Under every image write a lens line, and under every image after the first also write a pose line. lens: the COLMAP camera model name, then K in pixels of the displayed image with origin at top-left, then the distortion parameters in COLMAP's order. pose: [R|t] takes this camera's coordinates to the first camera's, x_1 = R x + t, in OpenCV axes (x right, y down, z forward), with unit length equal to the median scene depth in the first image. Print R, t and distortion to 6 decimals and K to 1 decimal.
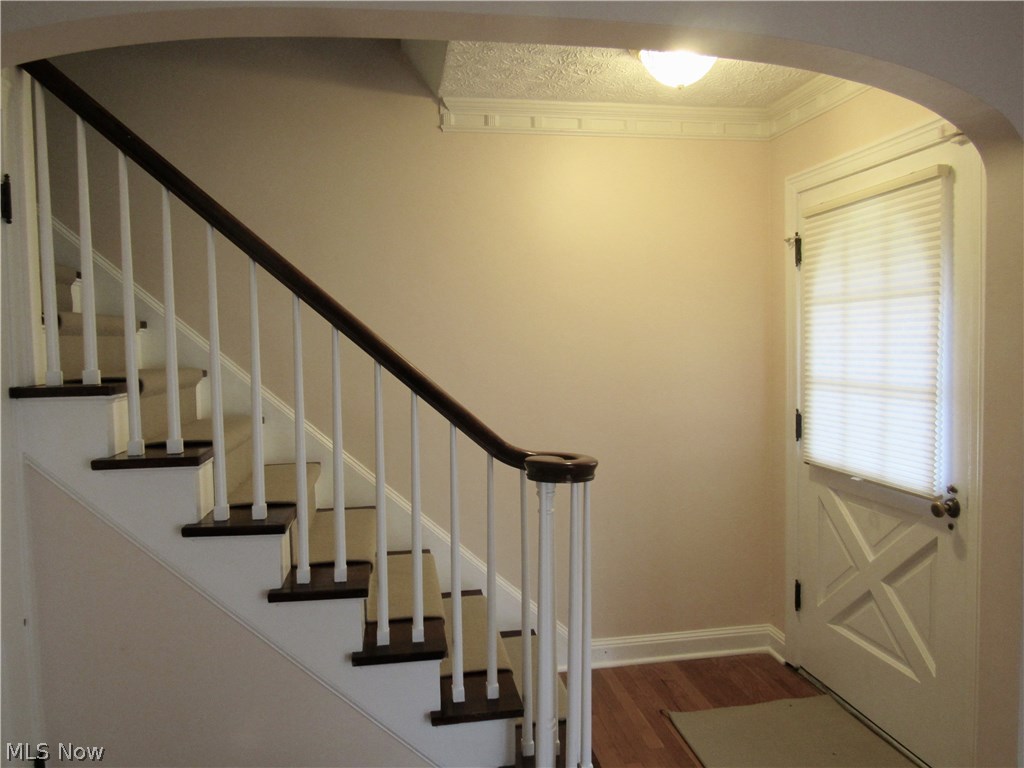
lens RADIAL K [[738.5, 0, 512.0], [0, 738.5, 384.0], [0, 0, 1]] dist [-0.025764, 0.000805]
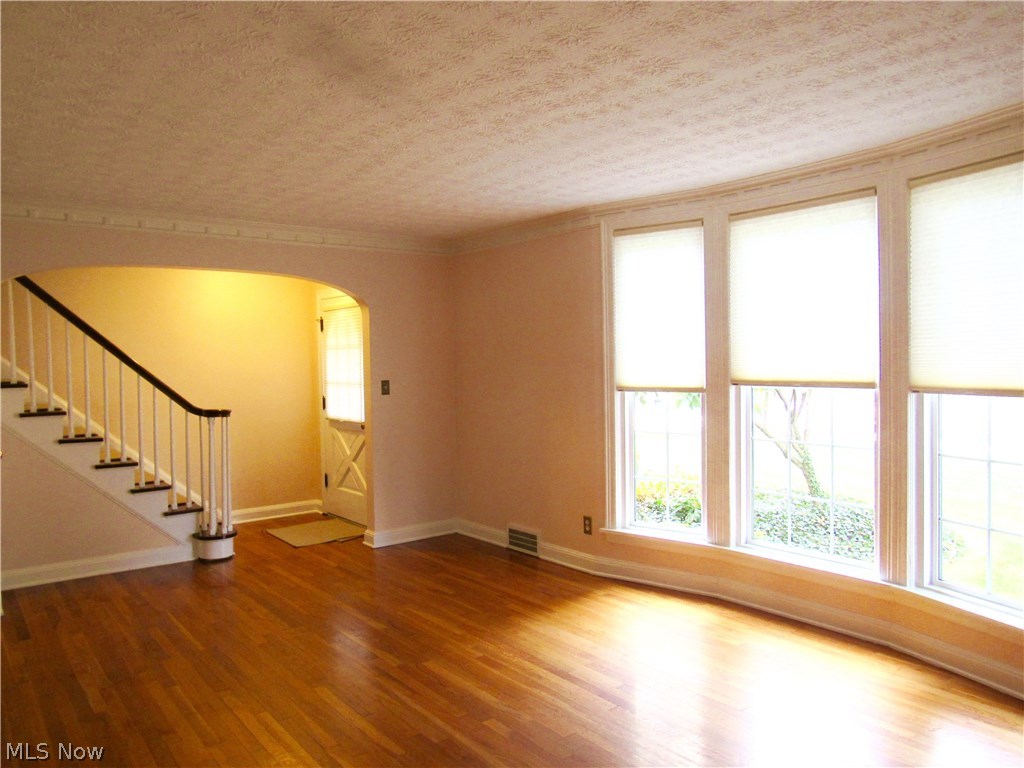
lens RADIAL K [[763.6, 0, 512.0], [0, 763.6, 384.0], [0, 0, 1]] dist [0.041986, -0.001840]
pose [[0.881392, -0.017996, 0.472043, -0.235457], [0.032902, 0.999186, -0.023342, 0.082726], [-0.471239, 0.036105, 0.881266, -1.529769]]
